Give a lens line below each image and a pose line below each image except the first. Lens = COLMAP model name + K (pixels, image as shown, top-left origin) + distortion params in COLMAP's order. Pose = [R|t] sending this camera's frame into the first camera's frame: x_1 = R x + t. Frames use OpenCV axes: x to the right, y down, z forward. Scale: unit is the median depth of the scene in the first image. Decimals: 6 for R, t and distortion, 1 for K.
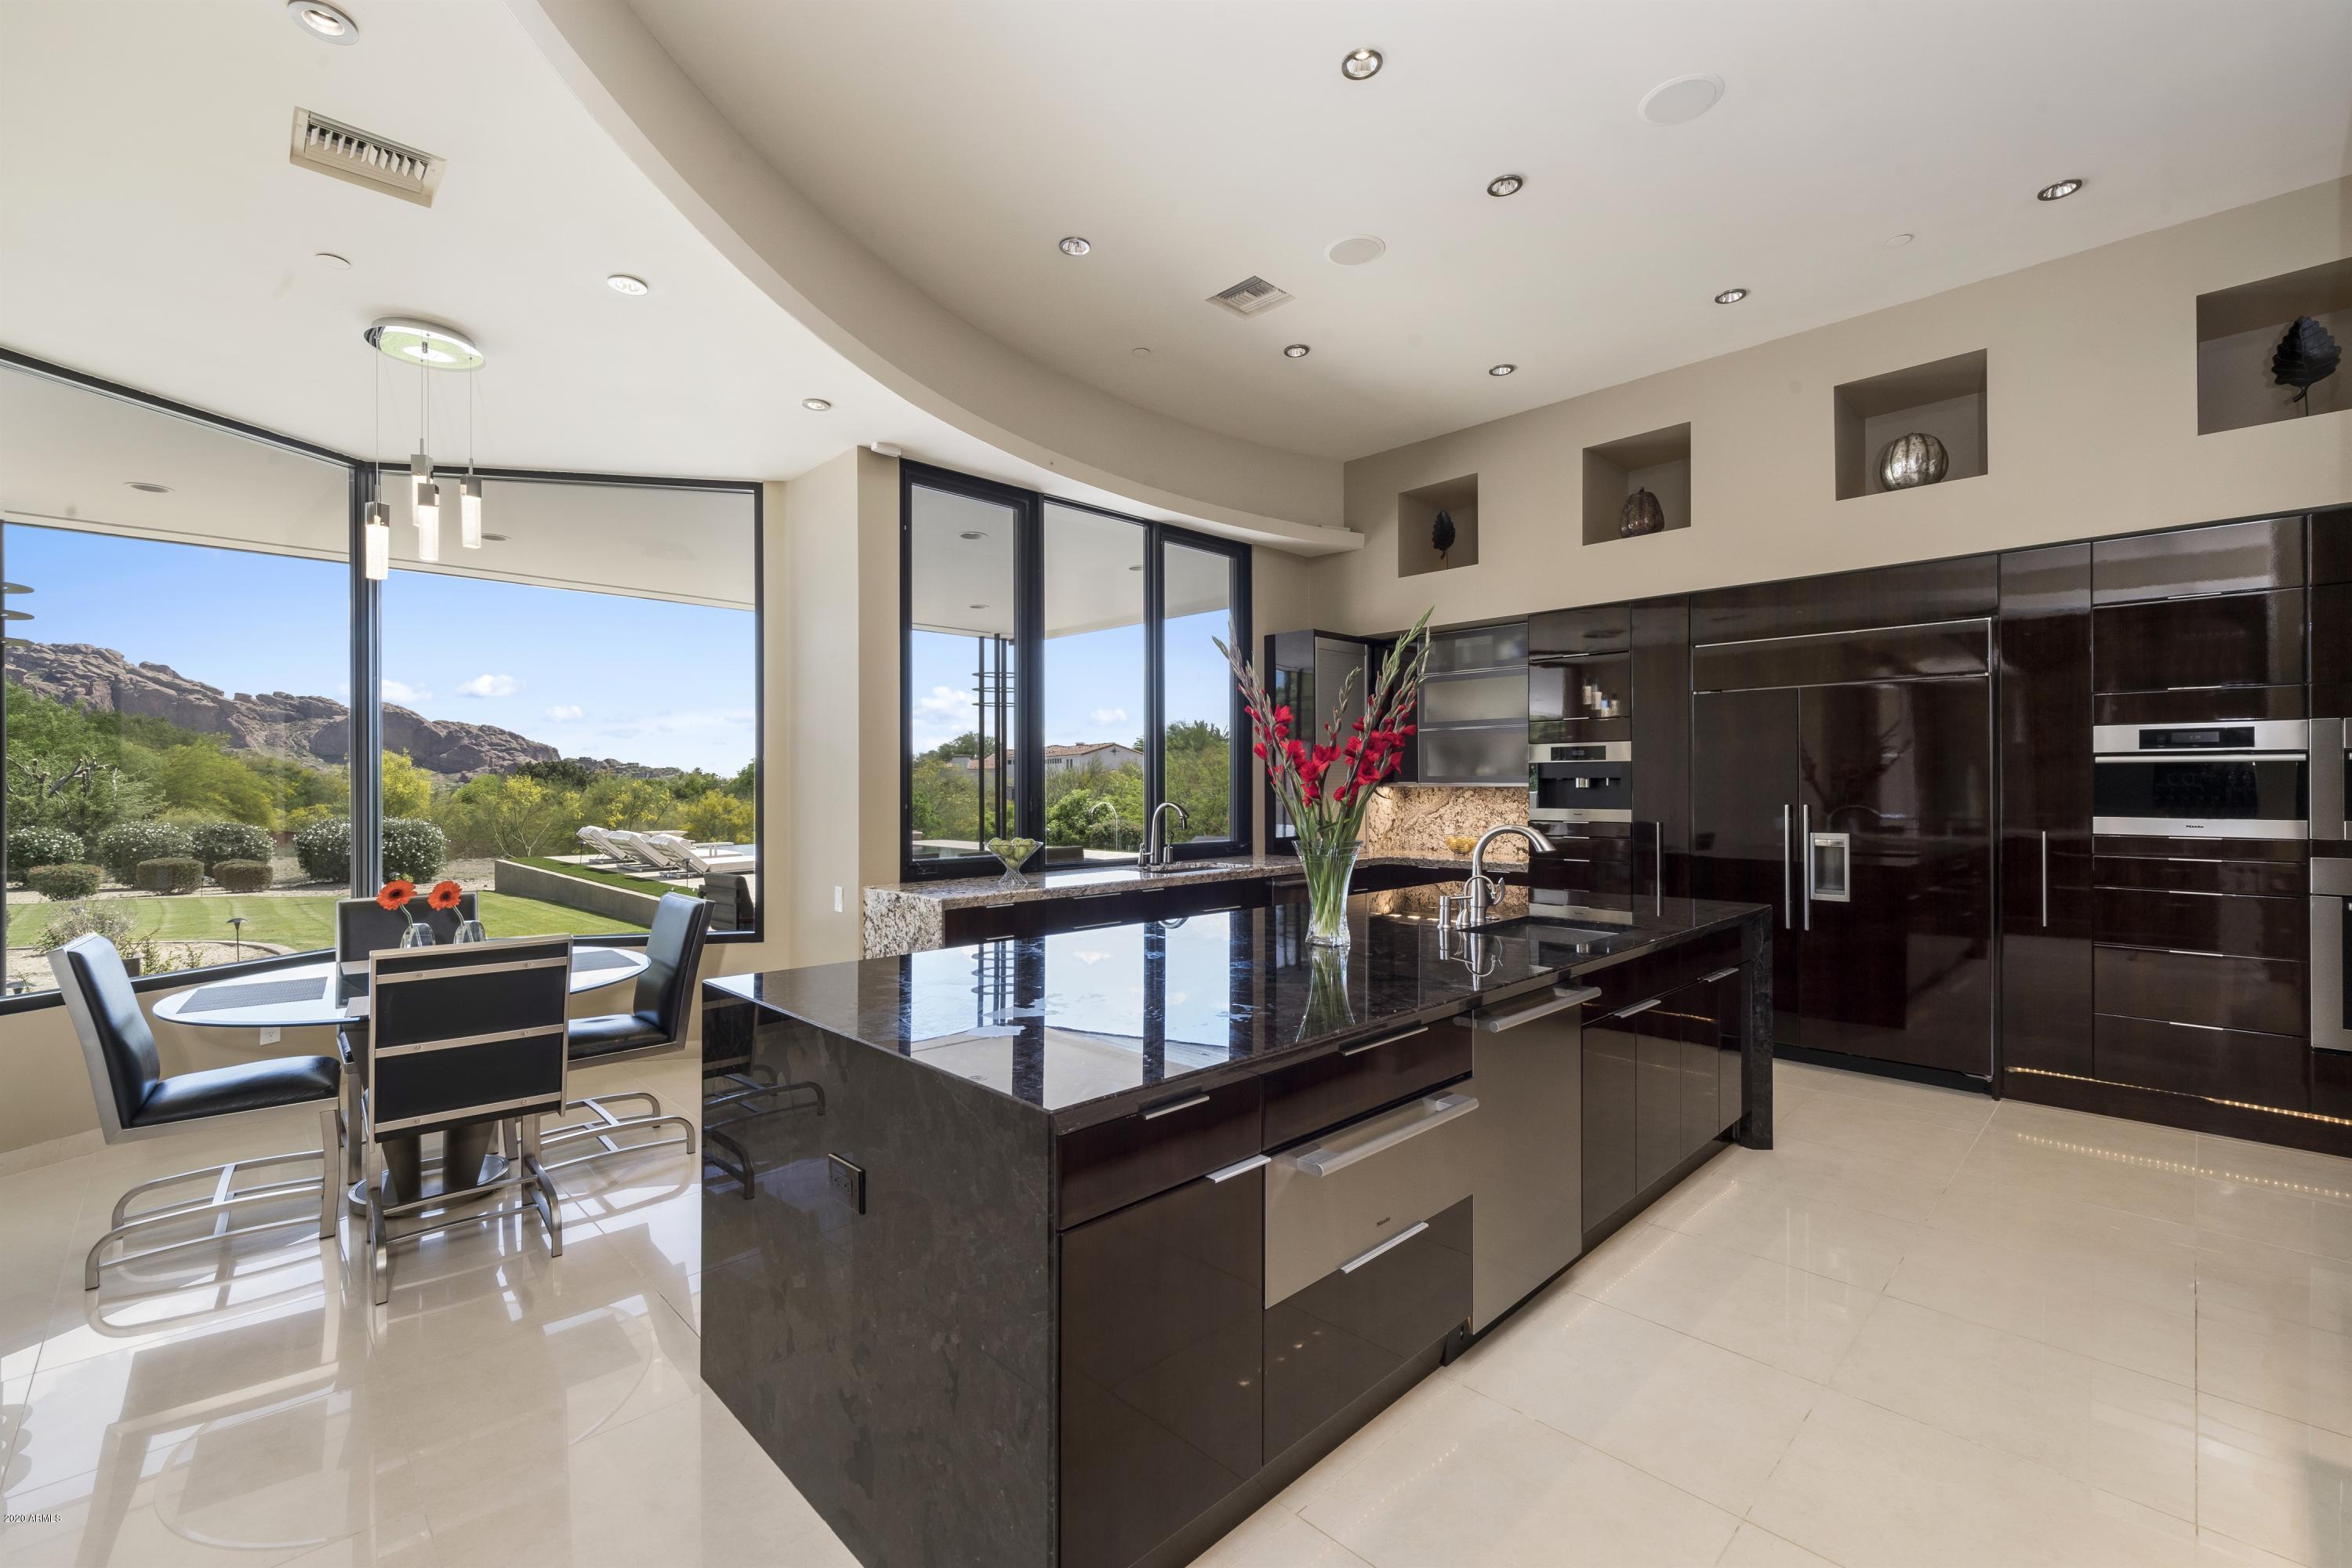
lens RADIAL K [[1028.9, 0, 1176.0], [0, 1028.9, 784.0], [0, 0, 1]] dist [0.025737, 0.000110]
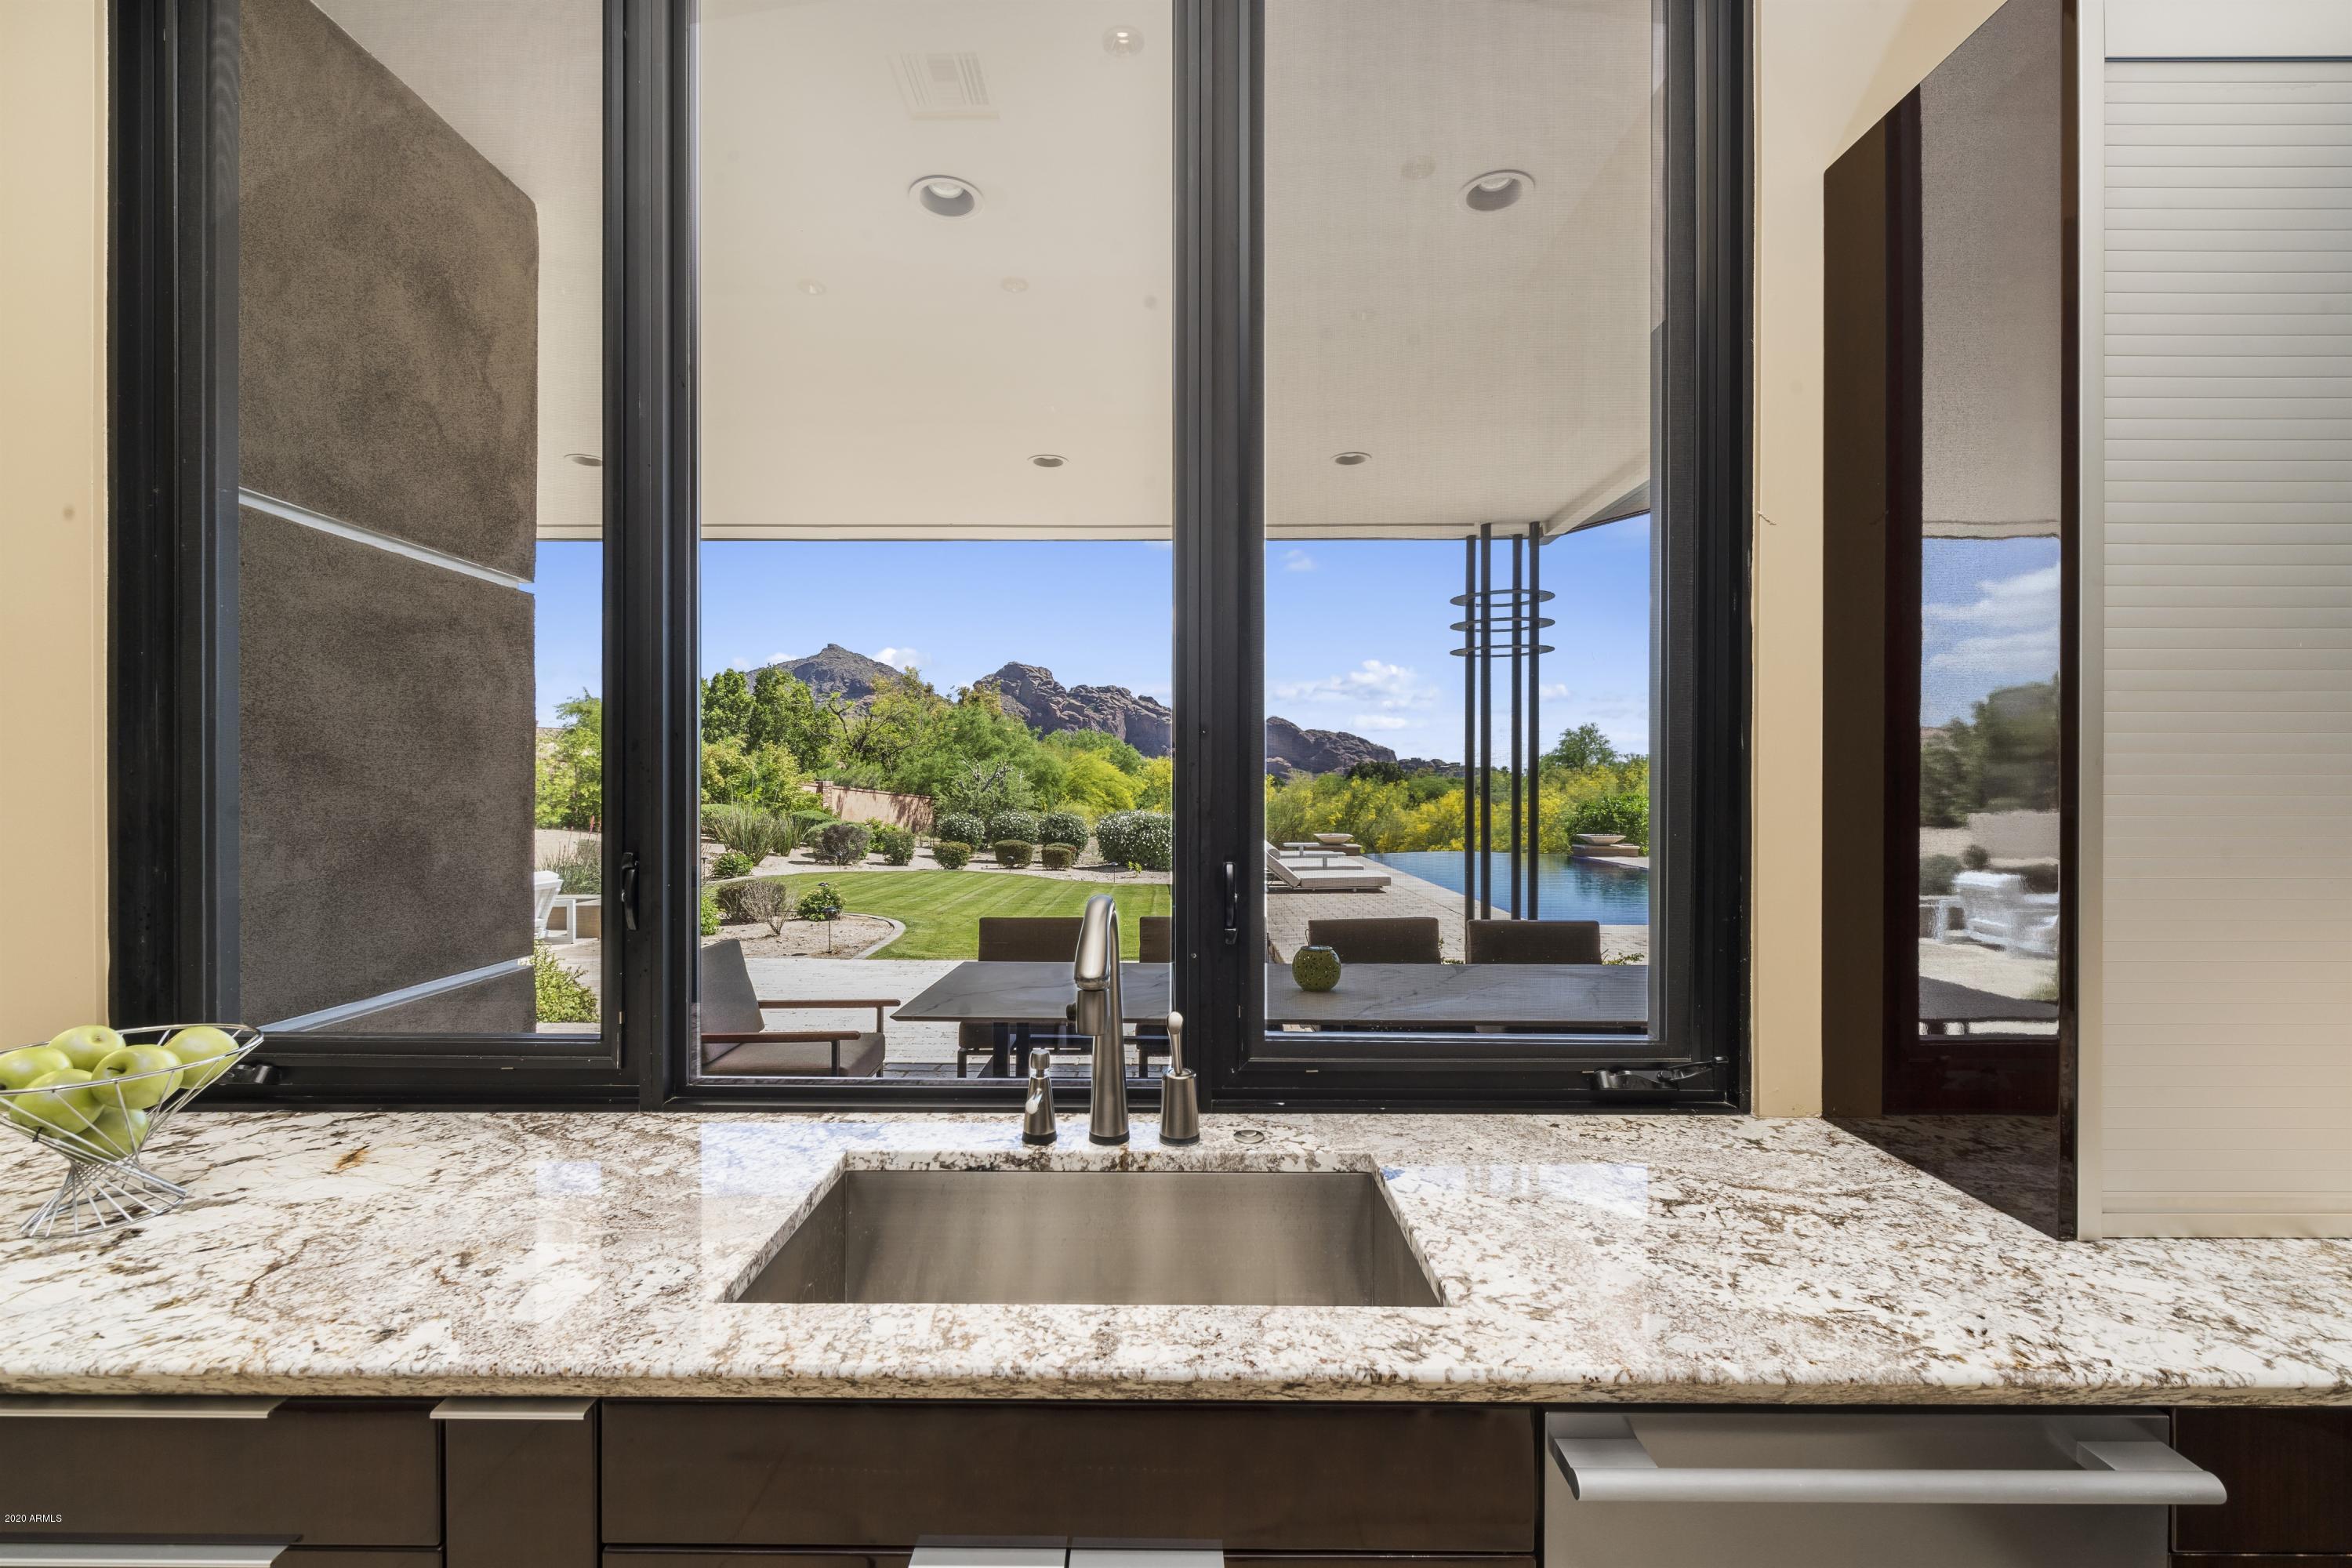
lens RADIAL K [[1001.4, 0, 1176.0], [0, 1001.4, 784.0], [0, 0, 1]] dist [-0.000048, 0.000412]
pose [[0.703751, 0.005106, -0.710429, 0.156980], [-0.003816, 0.999987, 0.003407, -0.007955], [0.710437, 0.000314, 0.703761, 0.819533]]
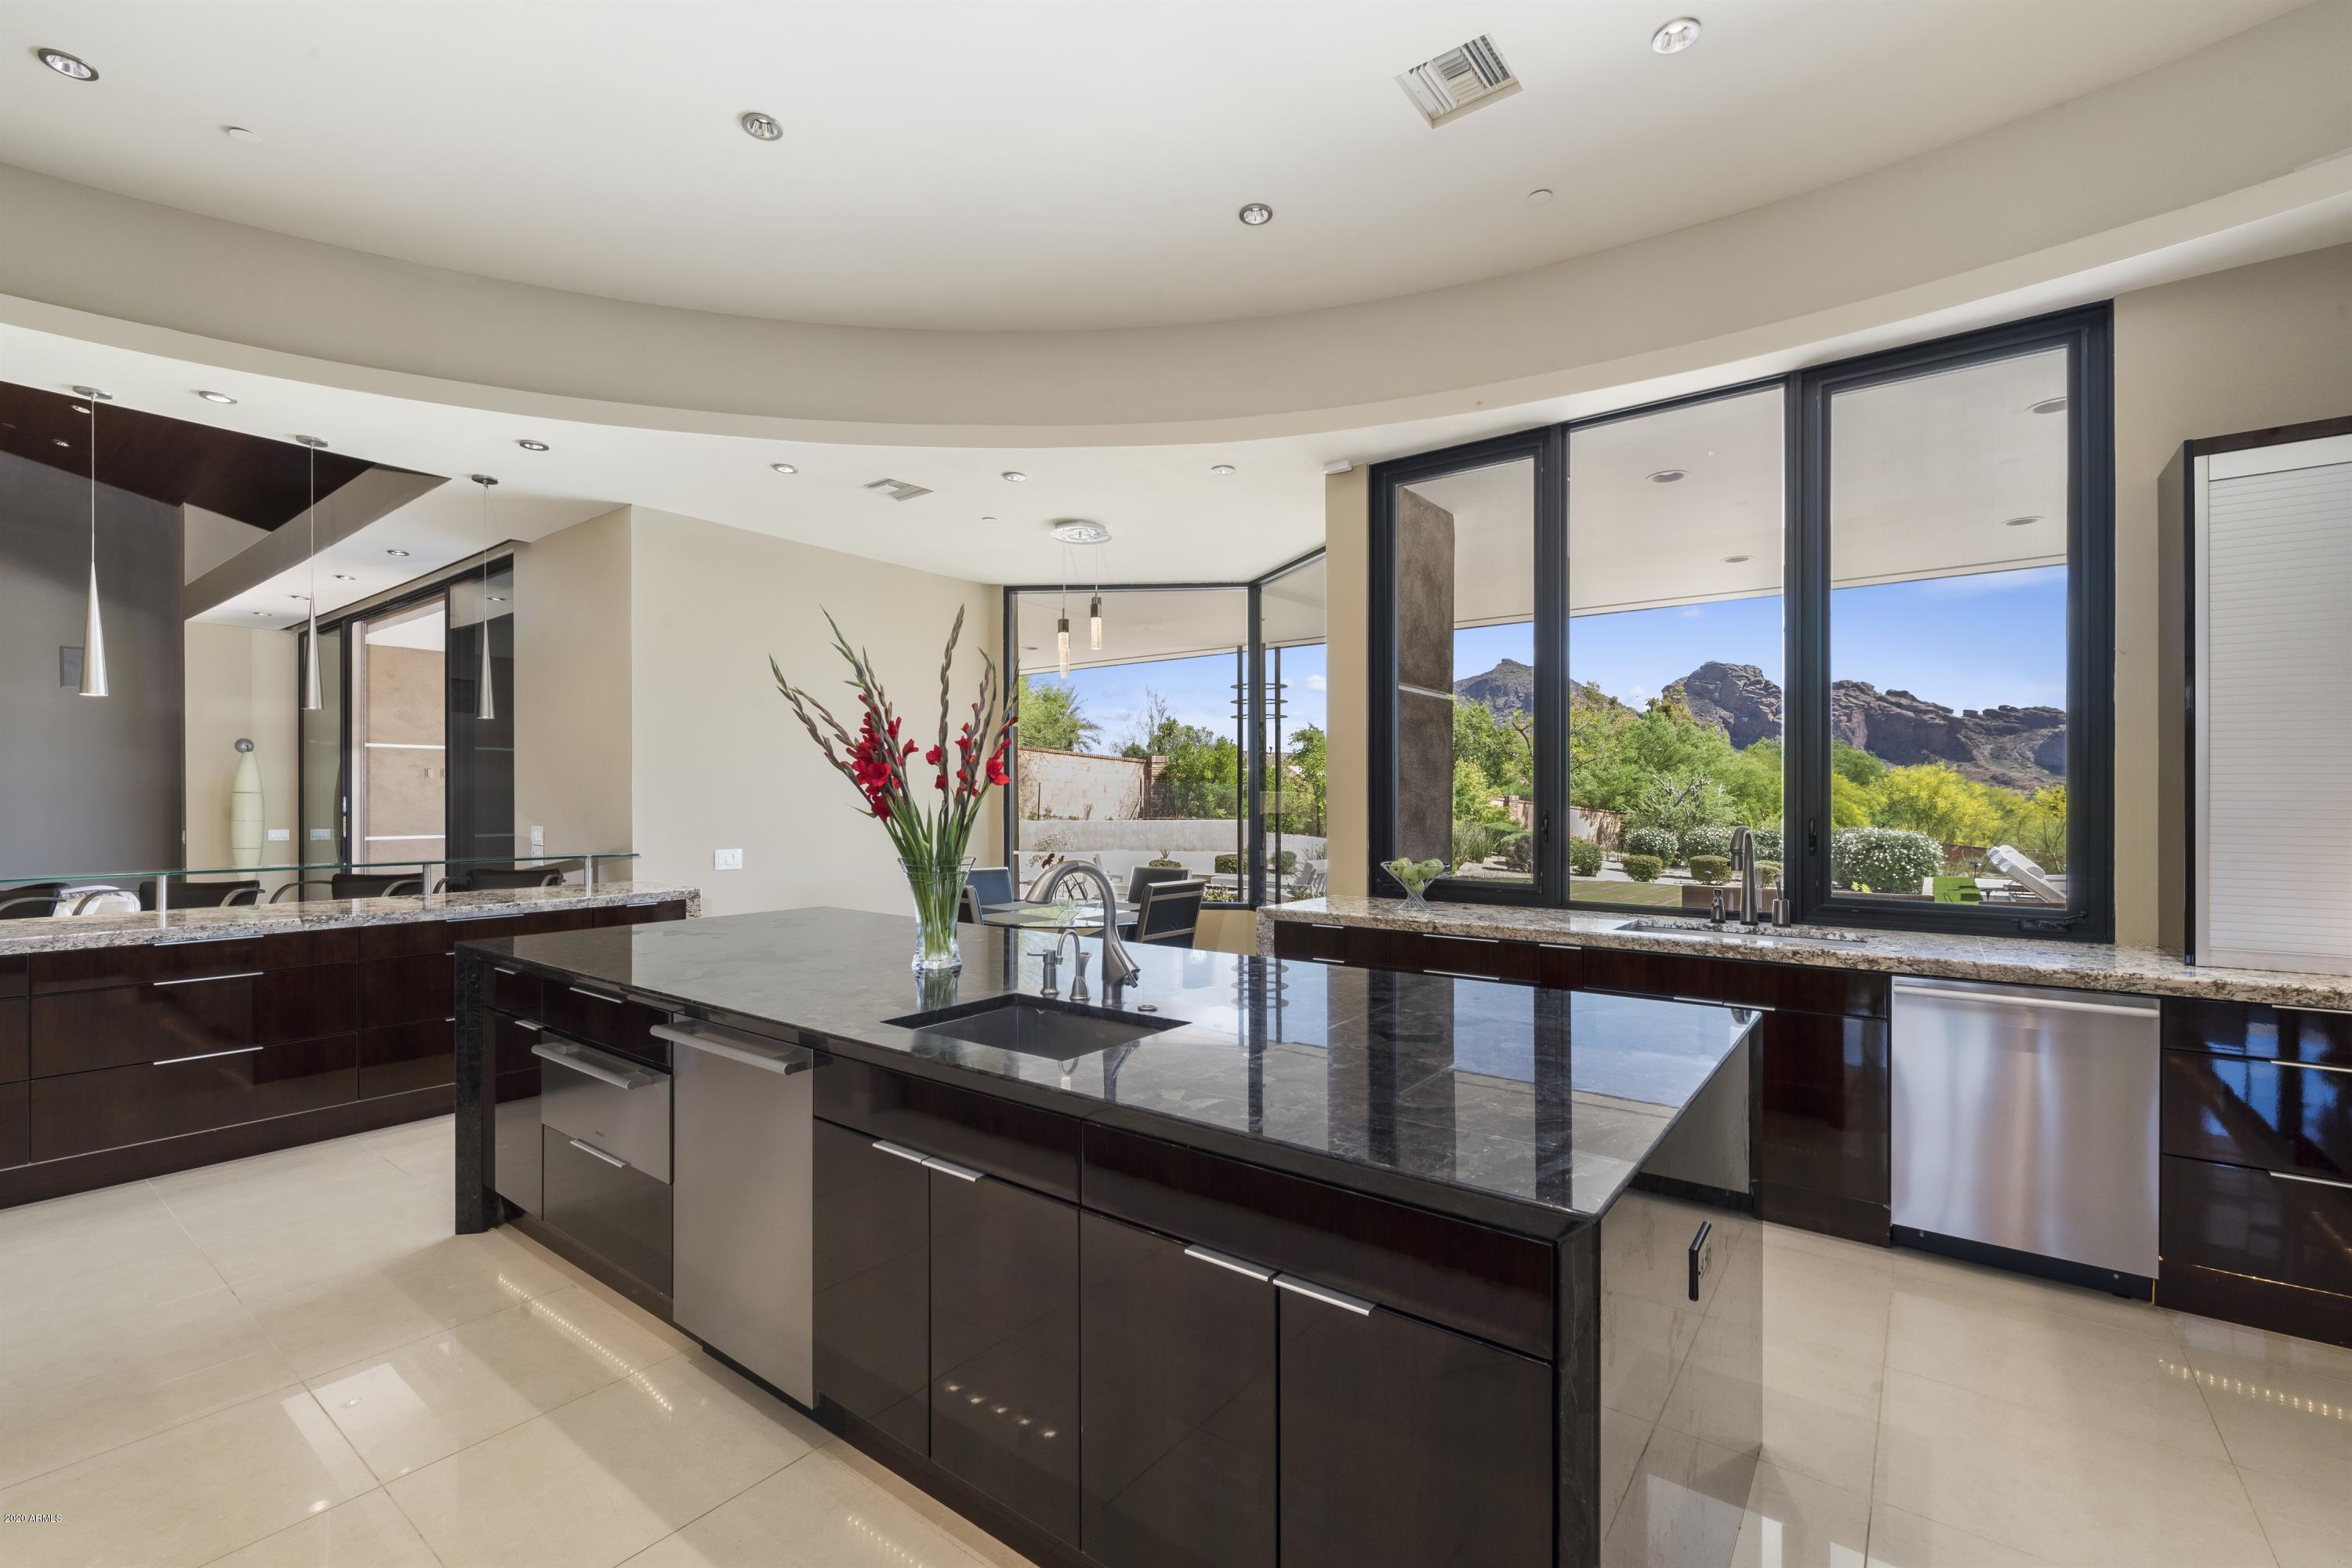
lens RADIAL K [[1042.4, 0, 1138.7], [0, 1042.4, 799.6], [0, 0, 1]] dist [0.000248, 0.000134]
pose [[0.116580, 0.003961, -0.993173, 0.560321], [-0.000511, 0.999992, 0.003929, -0.000201], [0.993181, 0.000049, 0.116581, 0.535776]]
